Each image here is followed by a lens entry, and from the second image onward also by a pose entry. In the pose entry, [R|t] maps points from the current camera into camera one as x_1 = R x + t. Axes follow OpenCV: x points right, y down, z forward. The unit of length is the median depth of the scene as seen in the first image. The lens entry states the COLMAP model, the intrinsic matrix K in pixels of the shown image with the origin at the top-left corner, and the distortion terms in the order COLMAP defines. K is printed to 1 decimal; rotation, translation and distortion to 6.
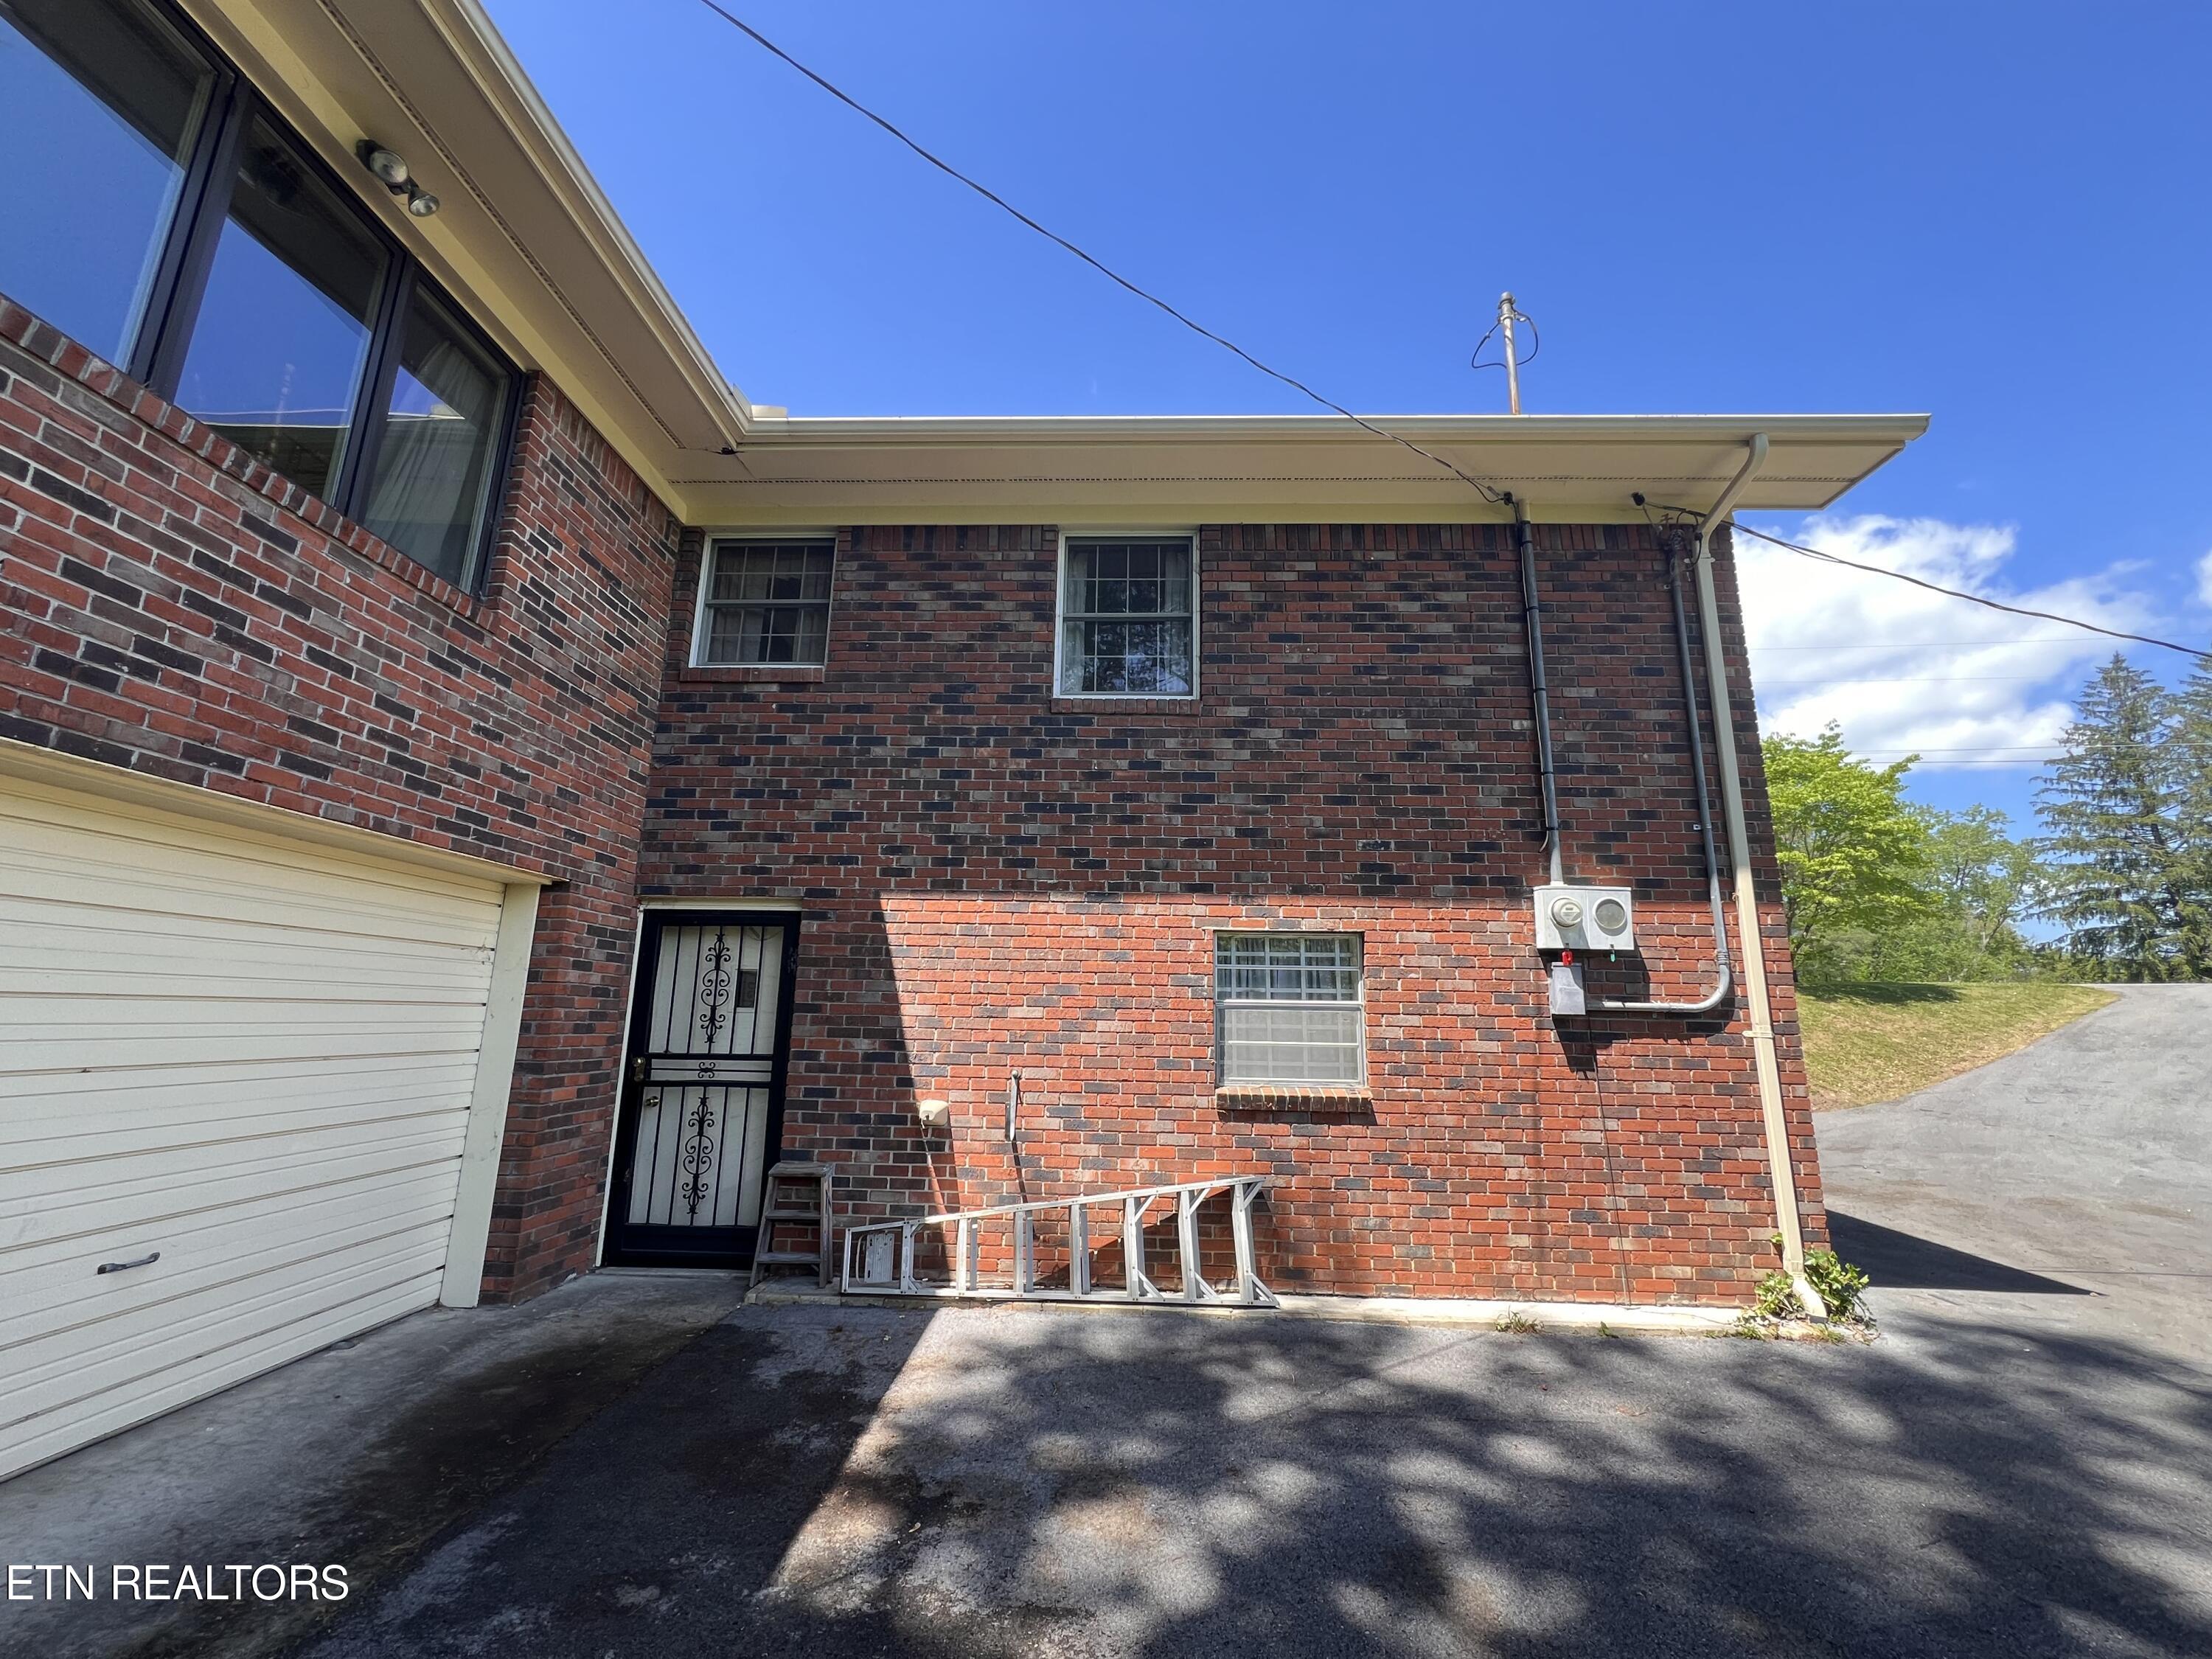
lens RADIAL K [[884.9, 0, 1109.7], [0, 884.9, 828.9], [0, 0, 1]] dist [-0.002884, 0.001042]
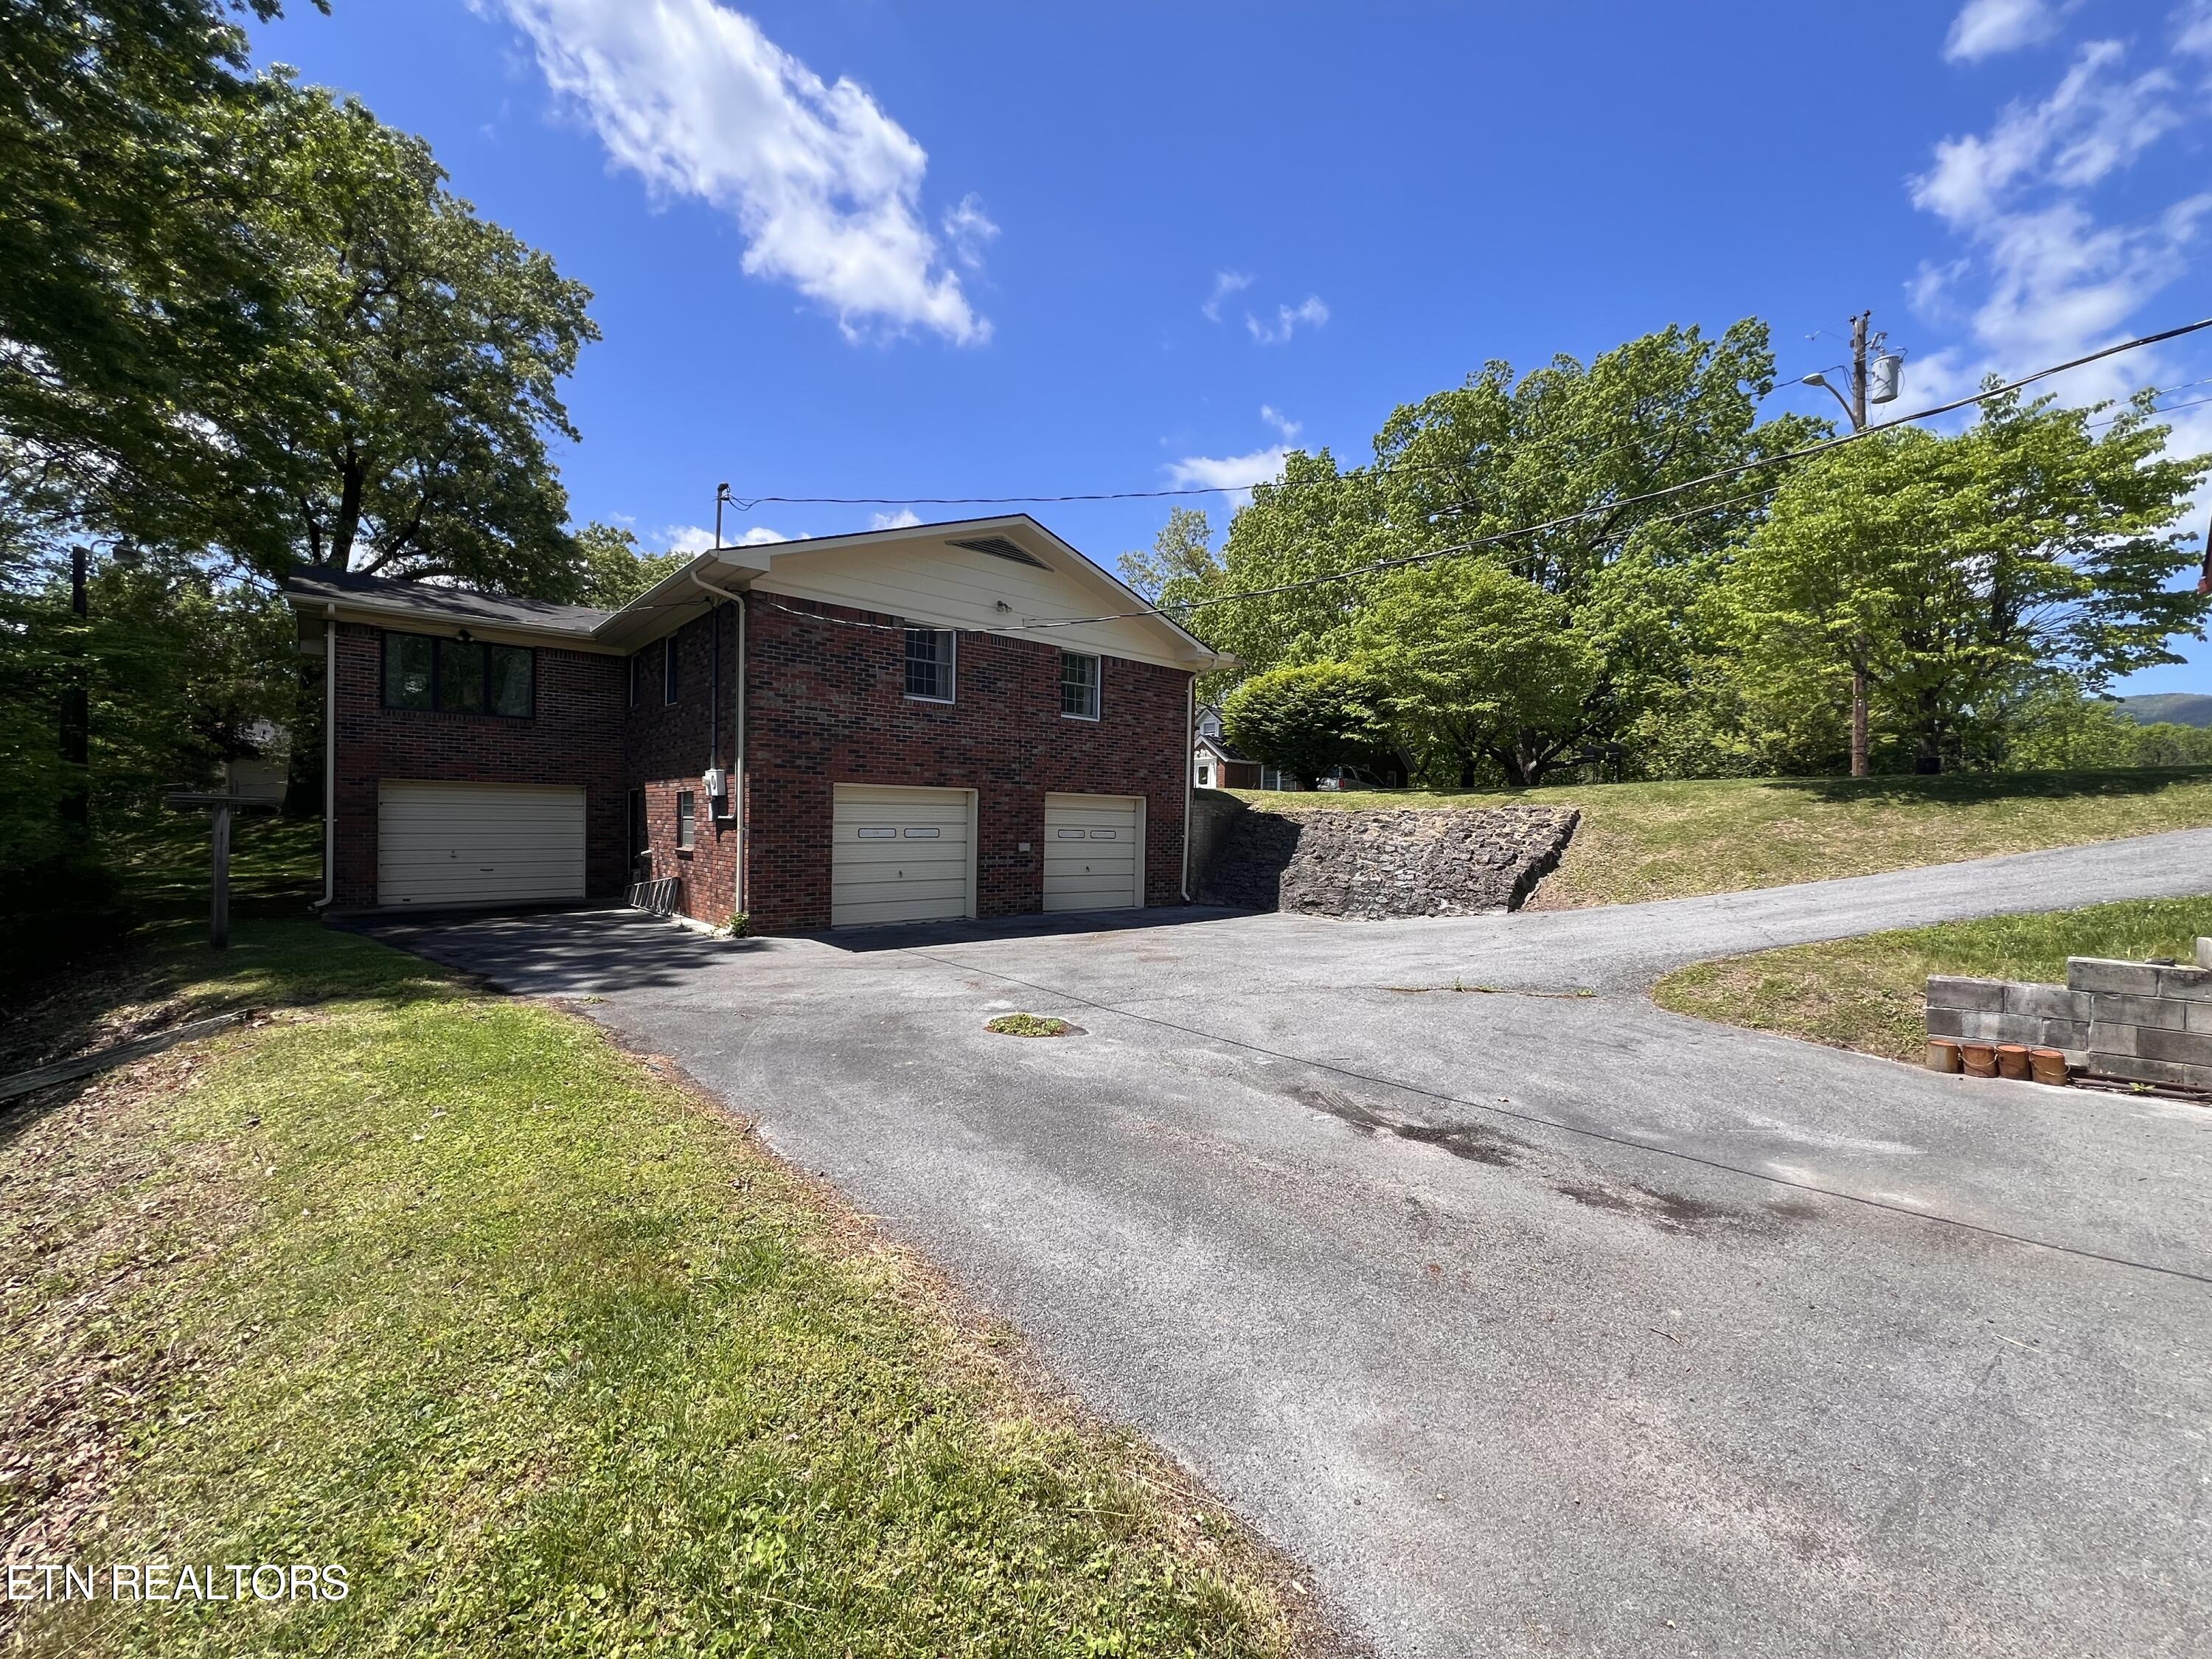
lens RADIAL K [[880.8, 0, 1114.6], [0, 880.8, 835.4], [0, 0, 1]] dist [-0.002941, 0.001086]
pose [[0.686723, 0.003176, -0.726912, 2.832015], [0.151788, 0.977320, 0.147666, 0.044343], [0.710895, -0.211743, 0.670666, 0.094903]]
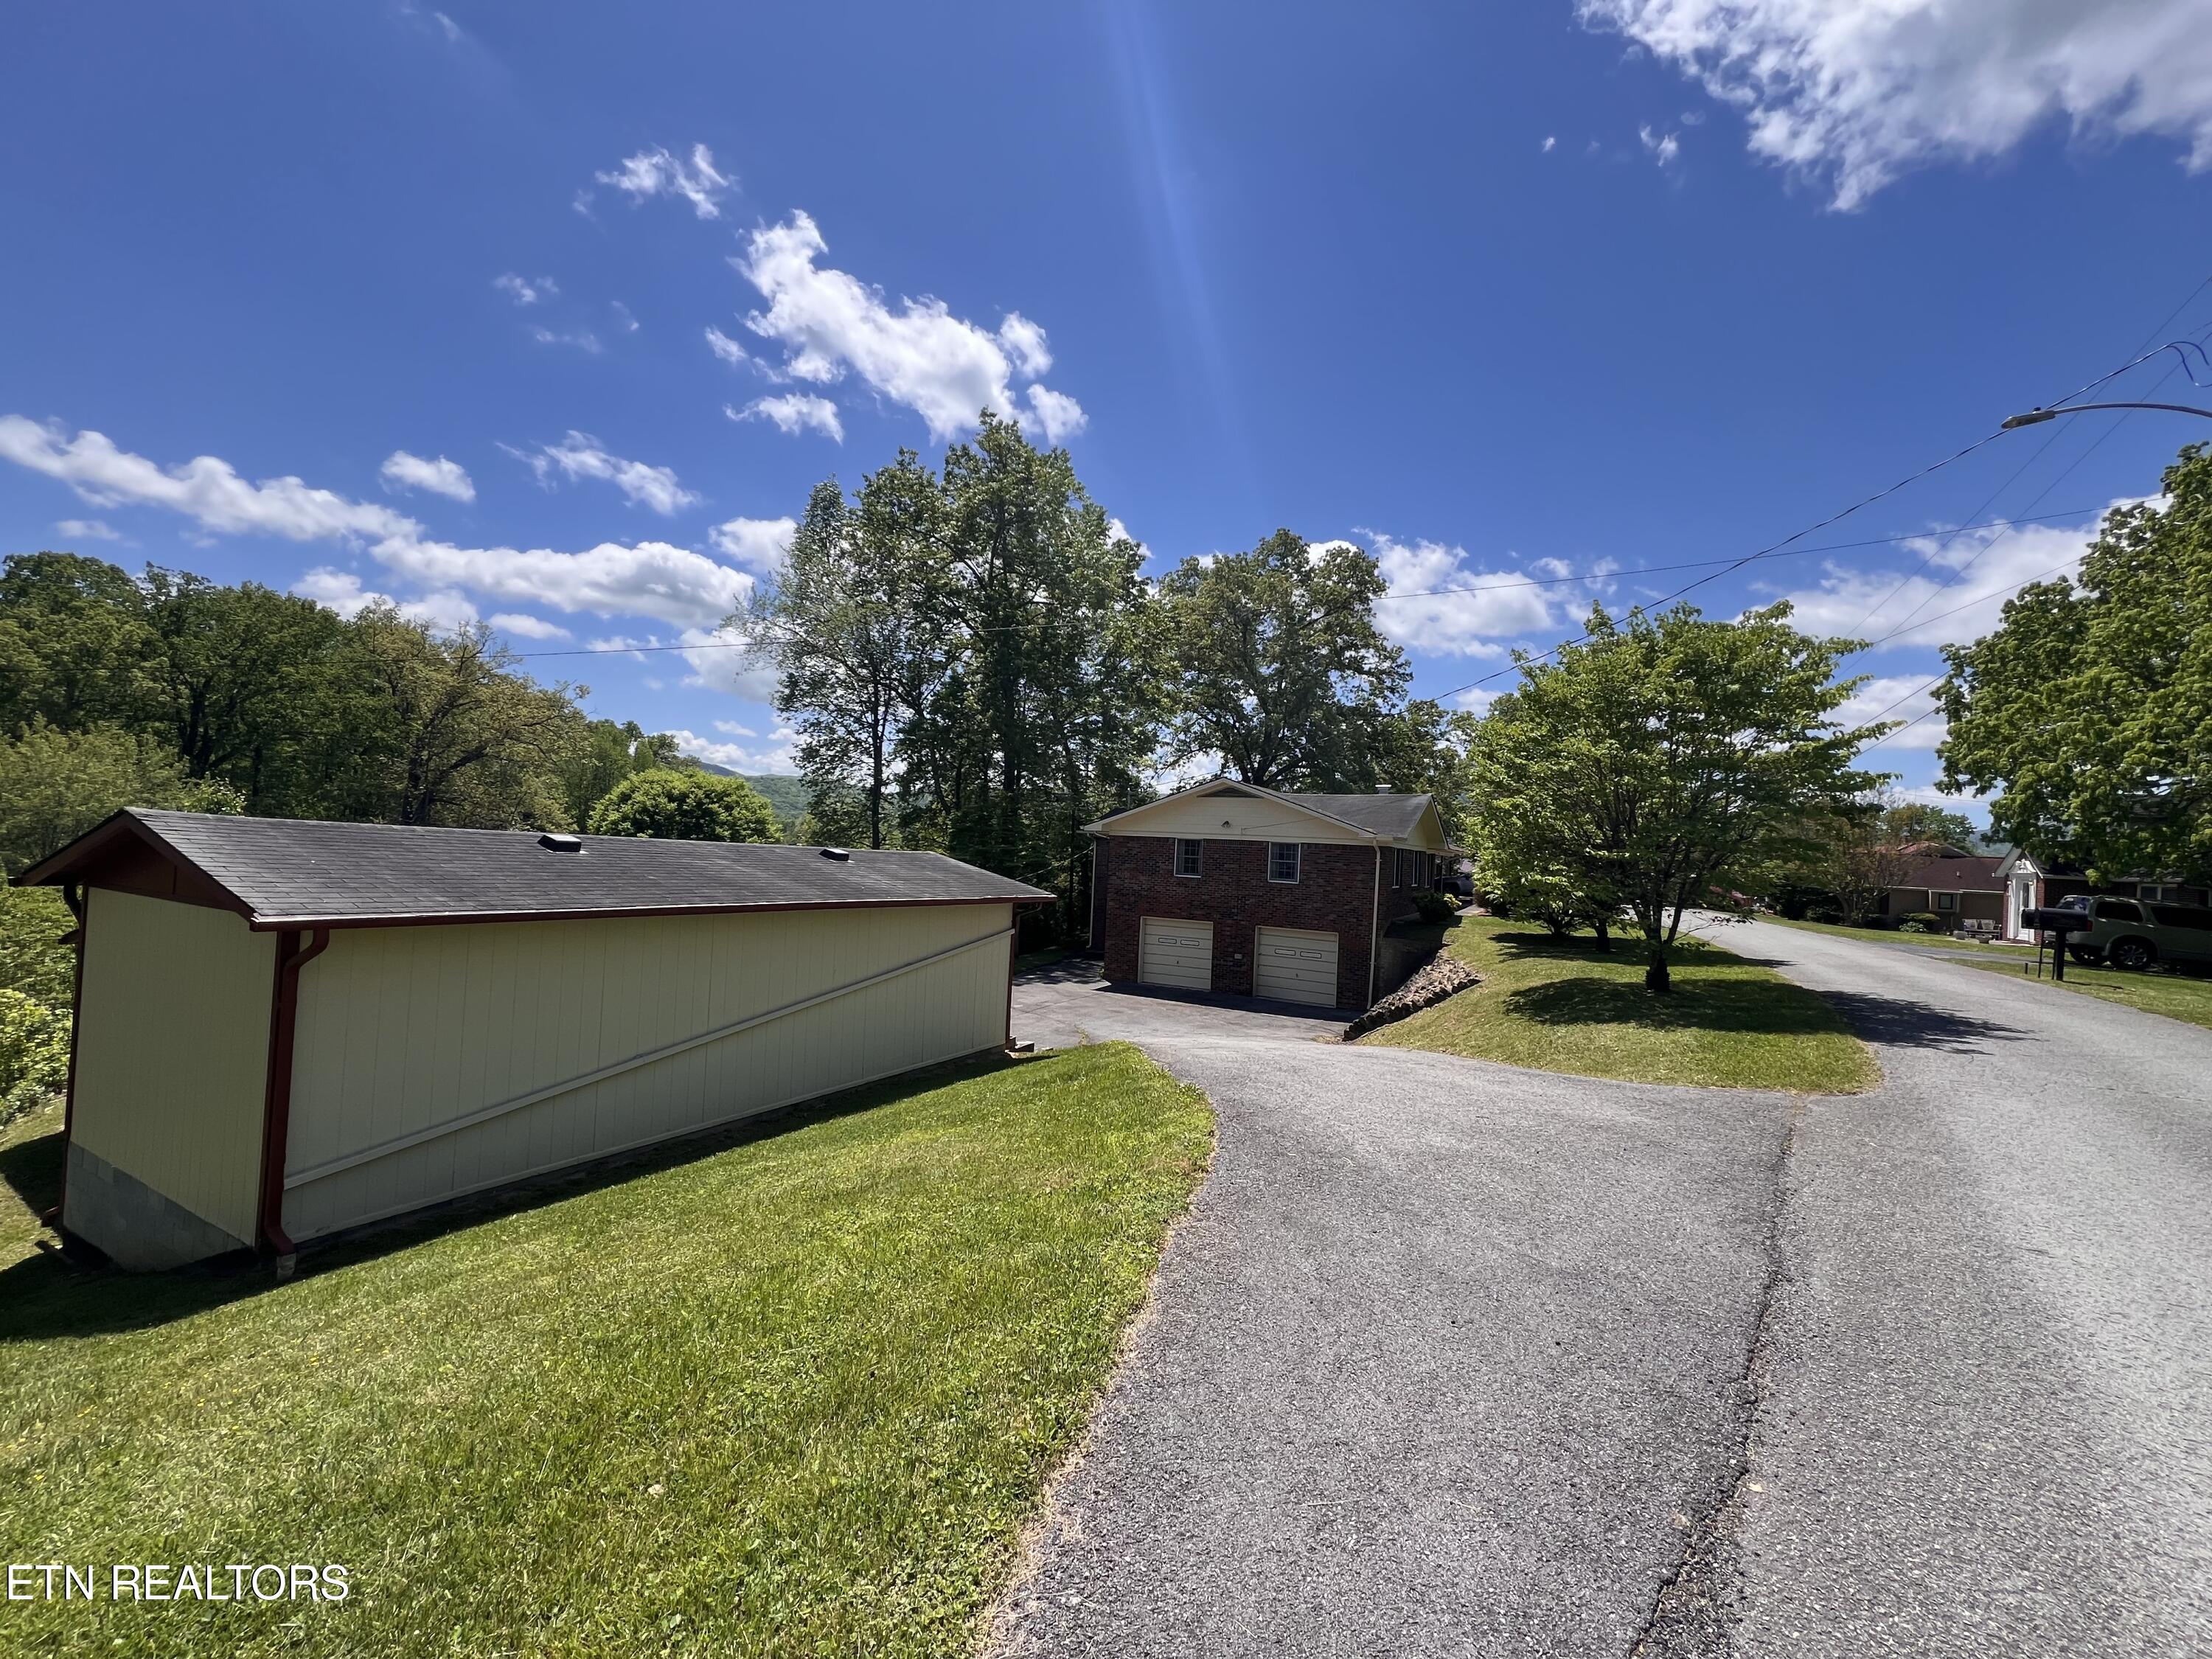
lens RADIAL K [[880.8, 0, 1111.3], [0, 880.8, 841.2], [0, 0, 1]] dist [-0.002941, 0.001086]
pose [[-0.434046, -0.041943, -0.899914, 5.269989], [0.141933, 0.983257, -0.114284, 0.264975], [0.889640, -0.177332, -0.420826, 3.154012]]
